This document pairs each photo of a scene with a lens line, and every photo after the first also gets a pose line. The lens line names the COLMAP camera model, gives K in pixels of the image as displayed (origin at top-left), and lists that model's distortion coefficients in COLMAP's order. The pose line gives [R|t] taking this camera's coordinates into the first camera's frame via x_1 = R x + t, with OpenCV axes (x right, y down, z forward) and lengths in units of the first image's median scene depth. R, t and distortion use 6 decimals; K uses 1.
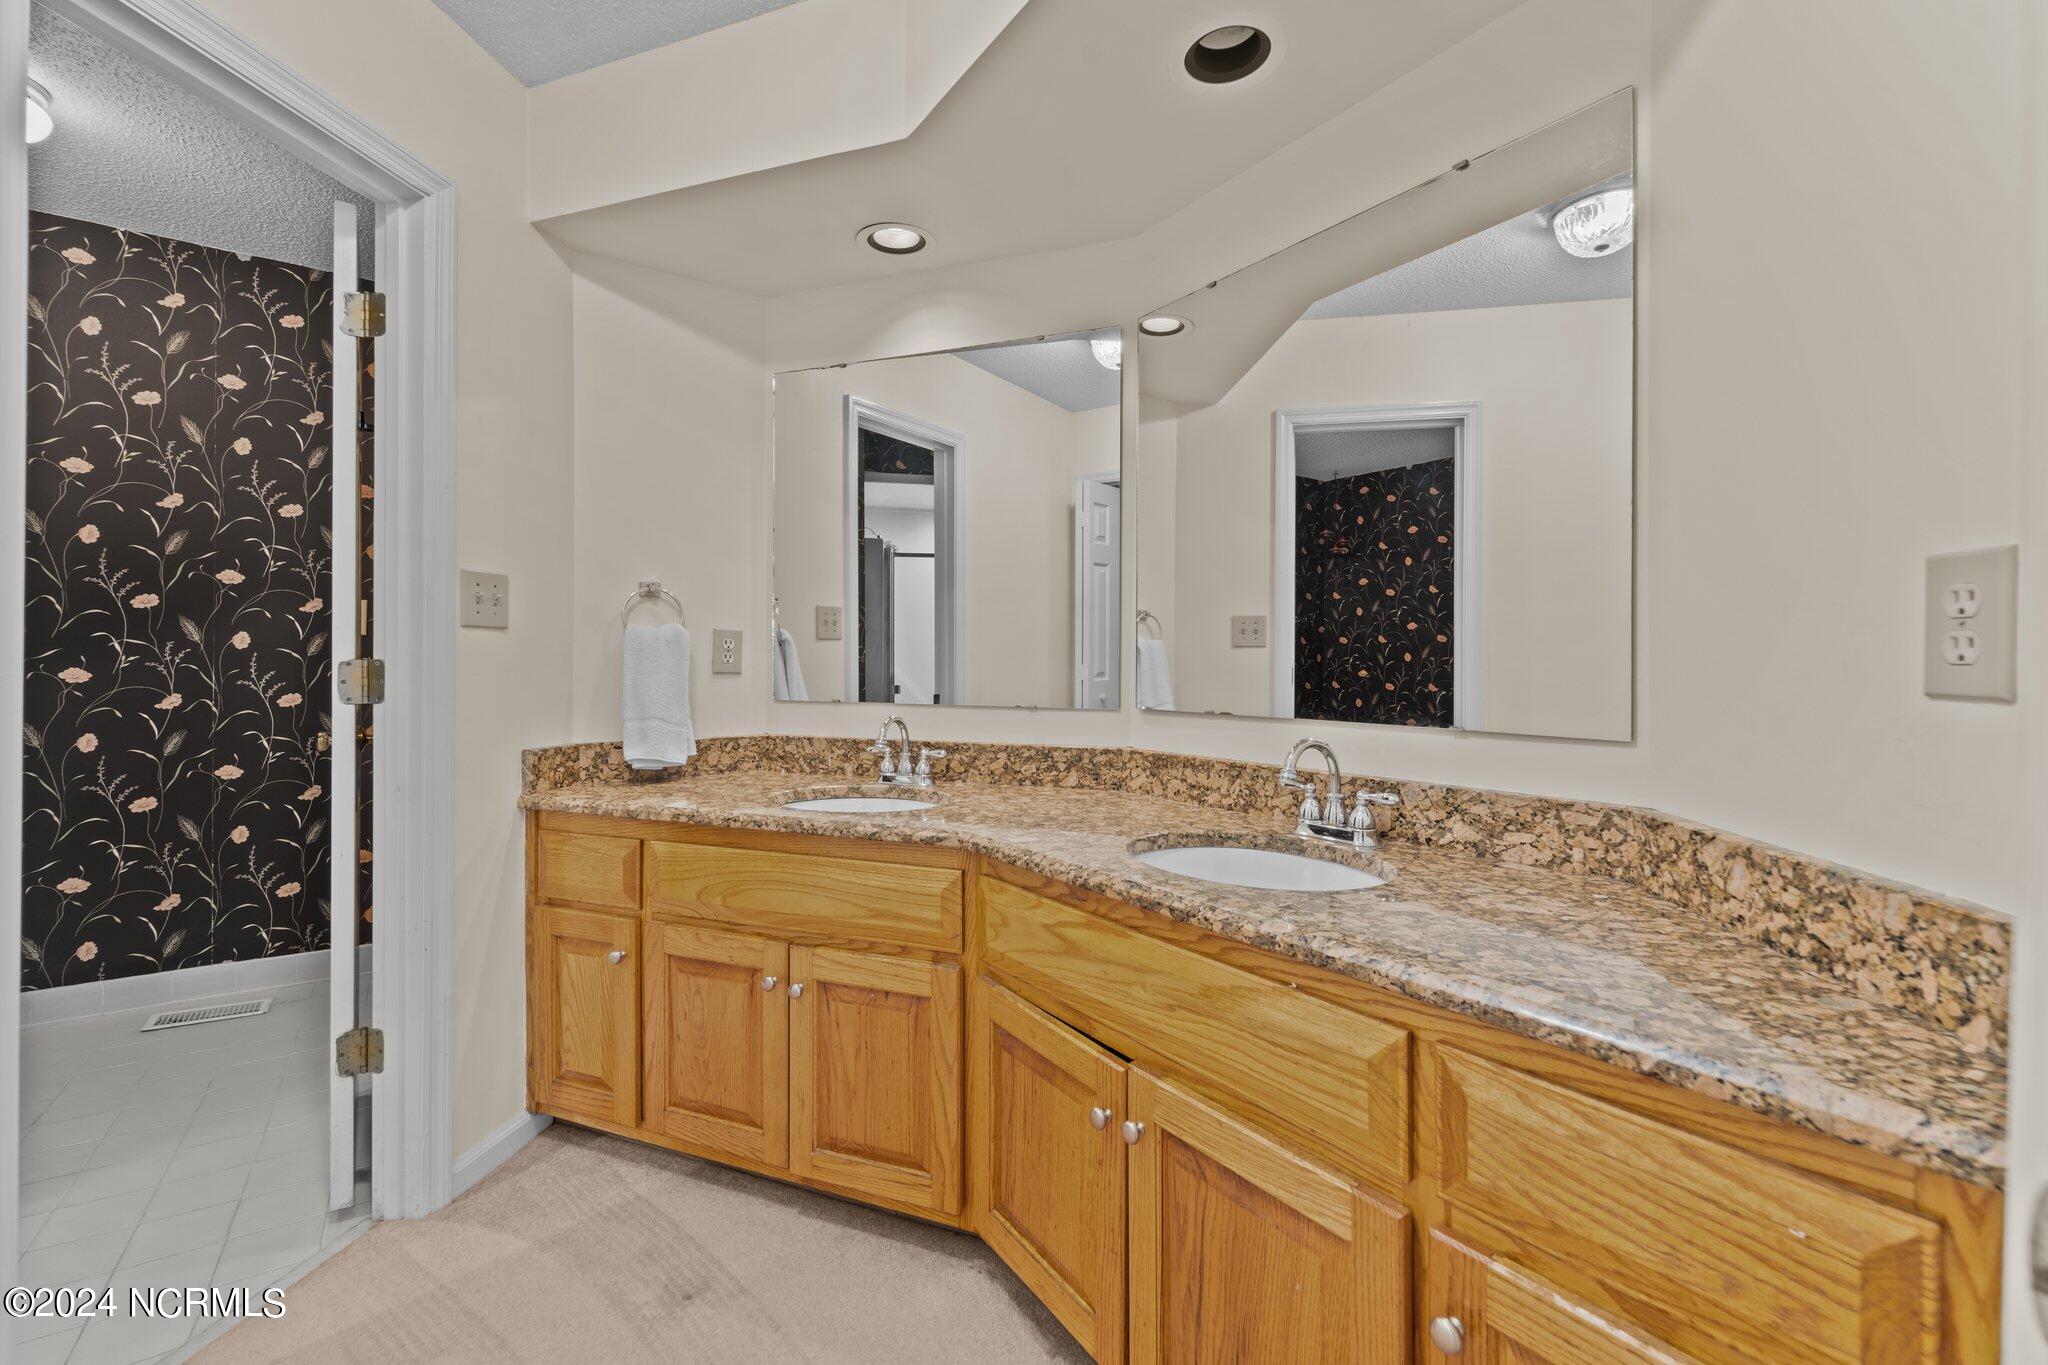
lens RADIAL K [[839.3, 0, 1017.8], [0, 839.3, 670.9], [0, 0, 1]] dist [0.001070, -0.001634]
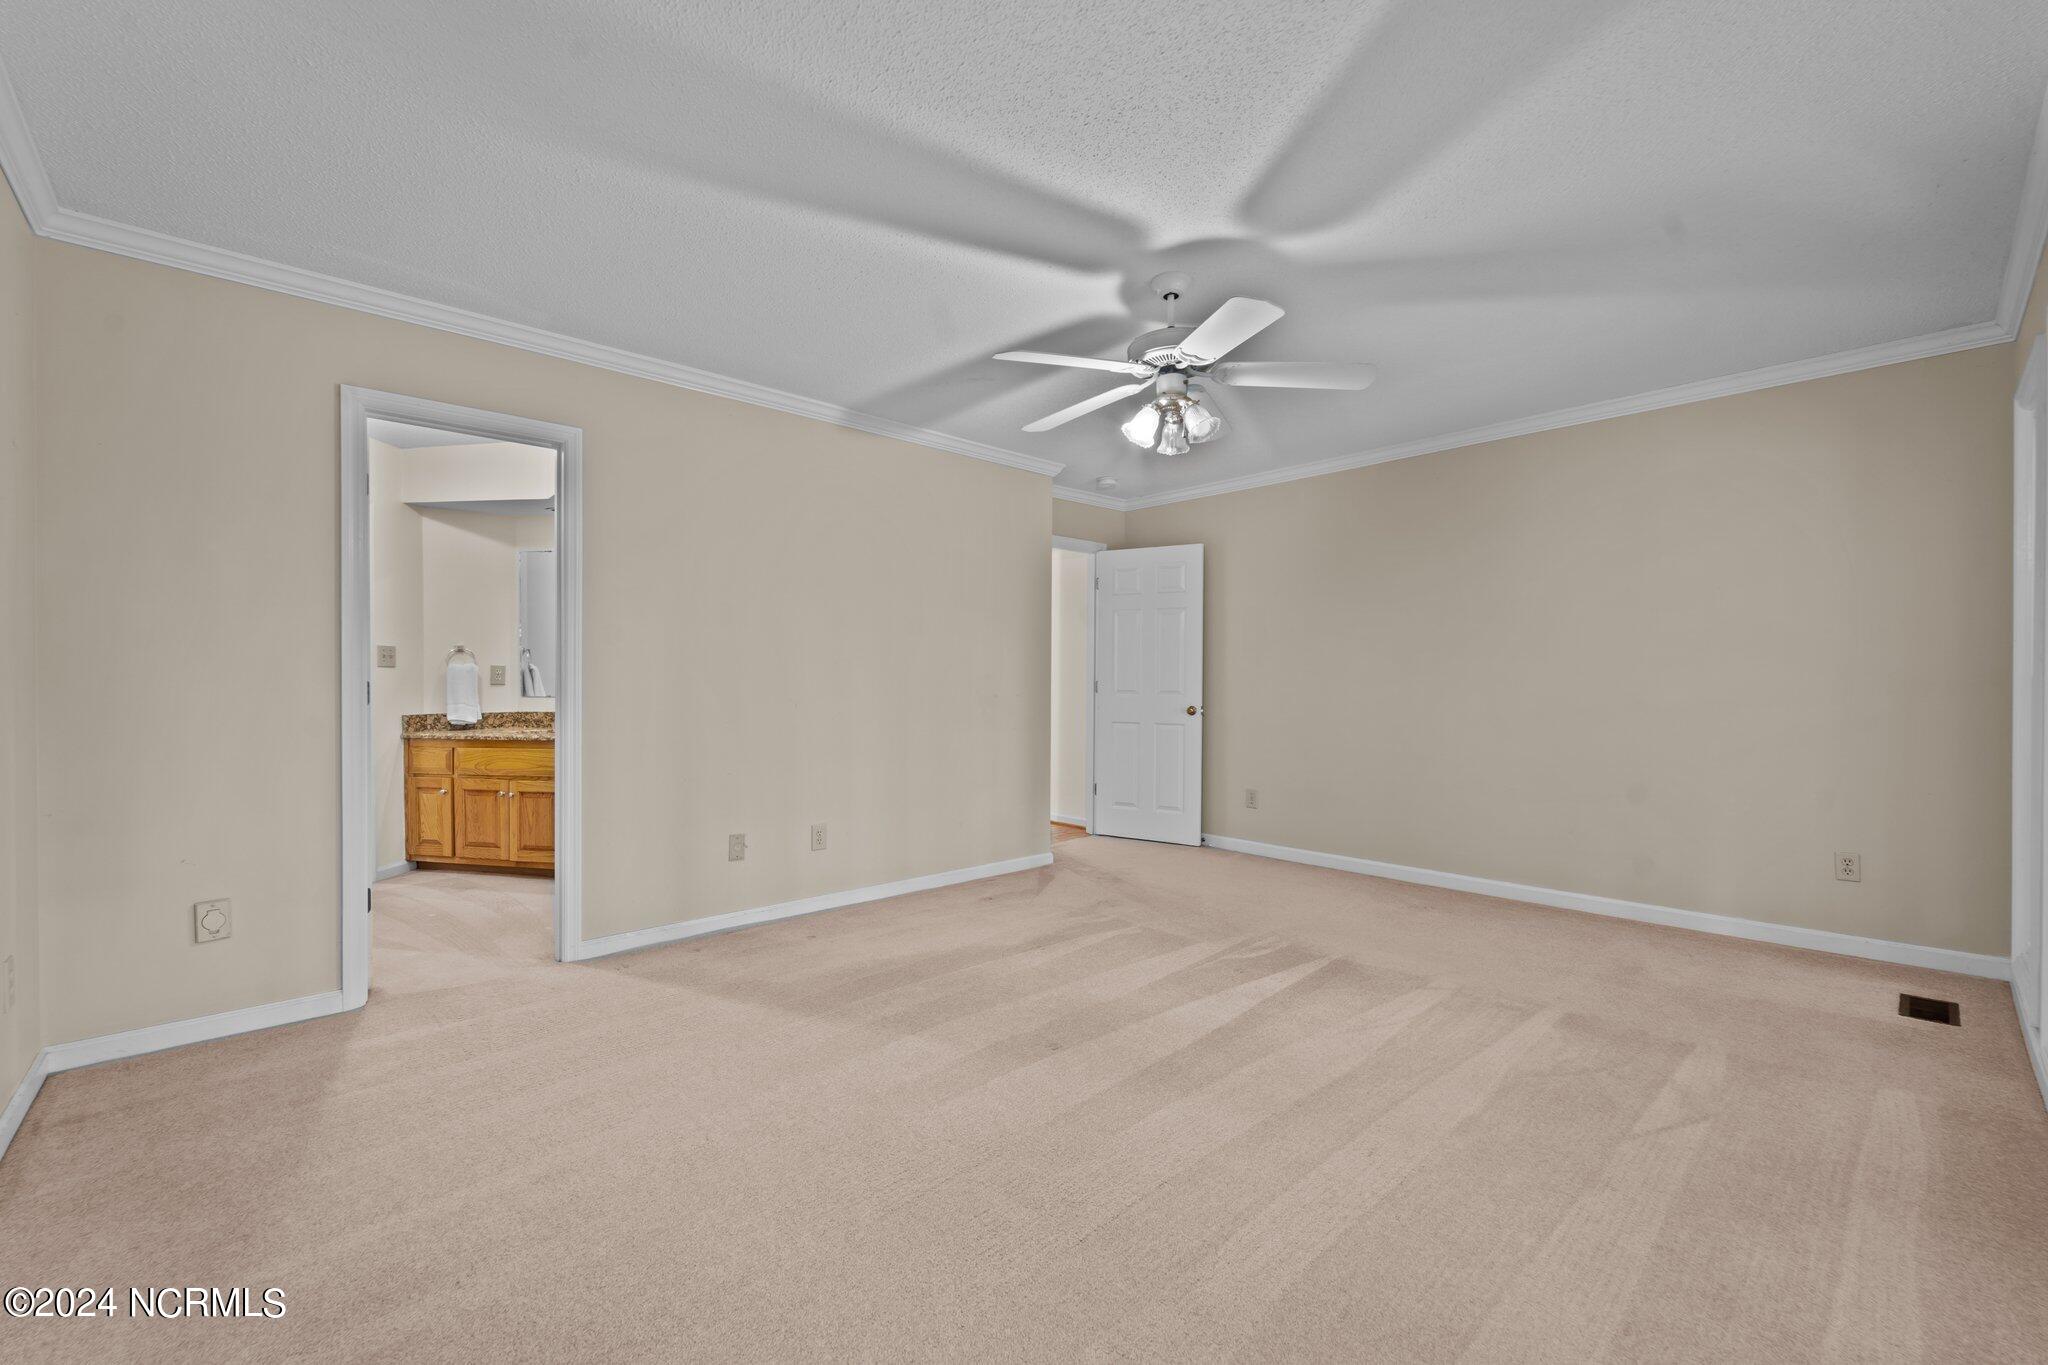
lens RADIAL K [[839.3, 0, 1031.3], [0, 839.3, 686.9], [0, 0, 1]] dist [0.001070, -0.001634]
pose [[0.990575, -0.011476, 0.136492, 0.938942], [0.011764, 0.999930, -0.001307, 0.035363], [-0.136467, 0.002901, 0.990640, -1.756933]]
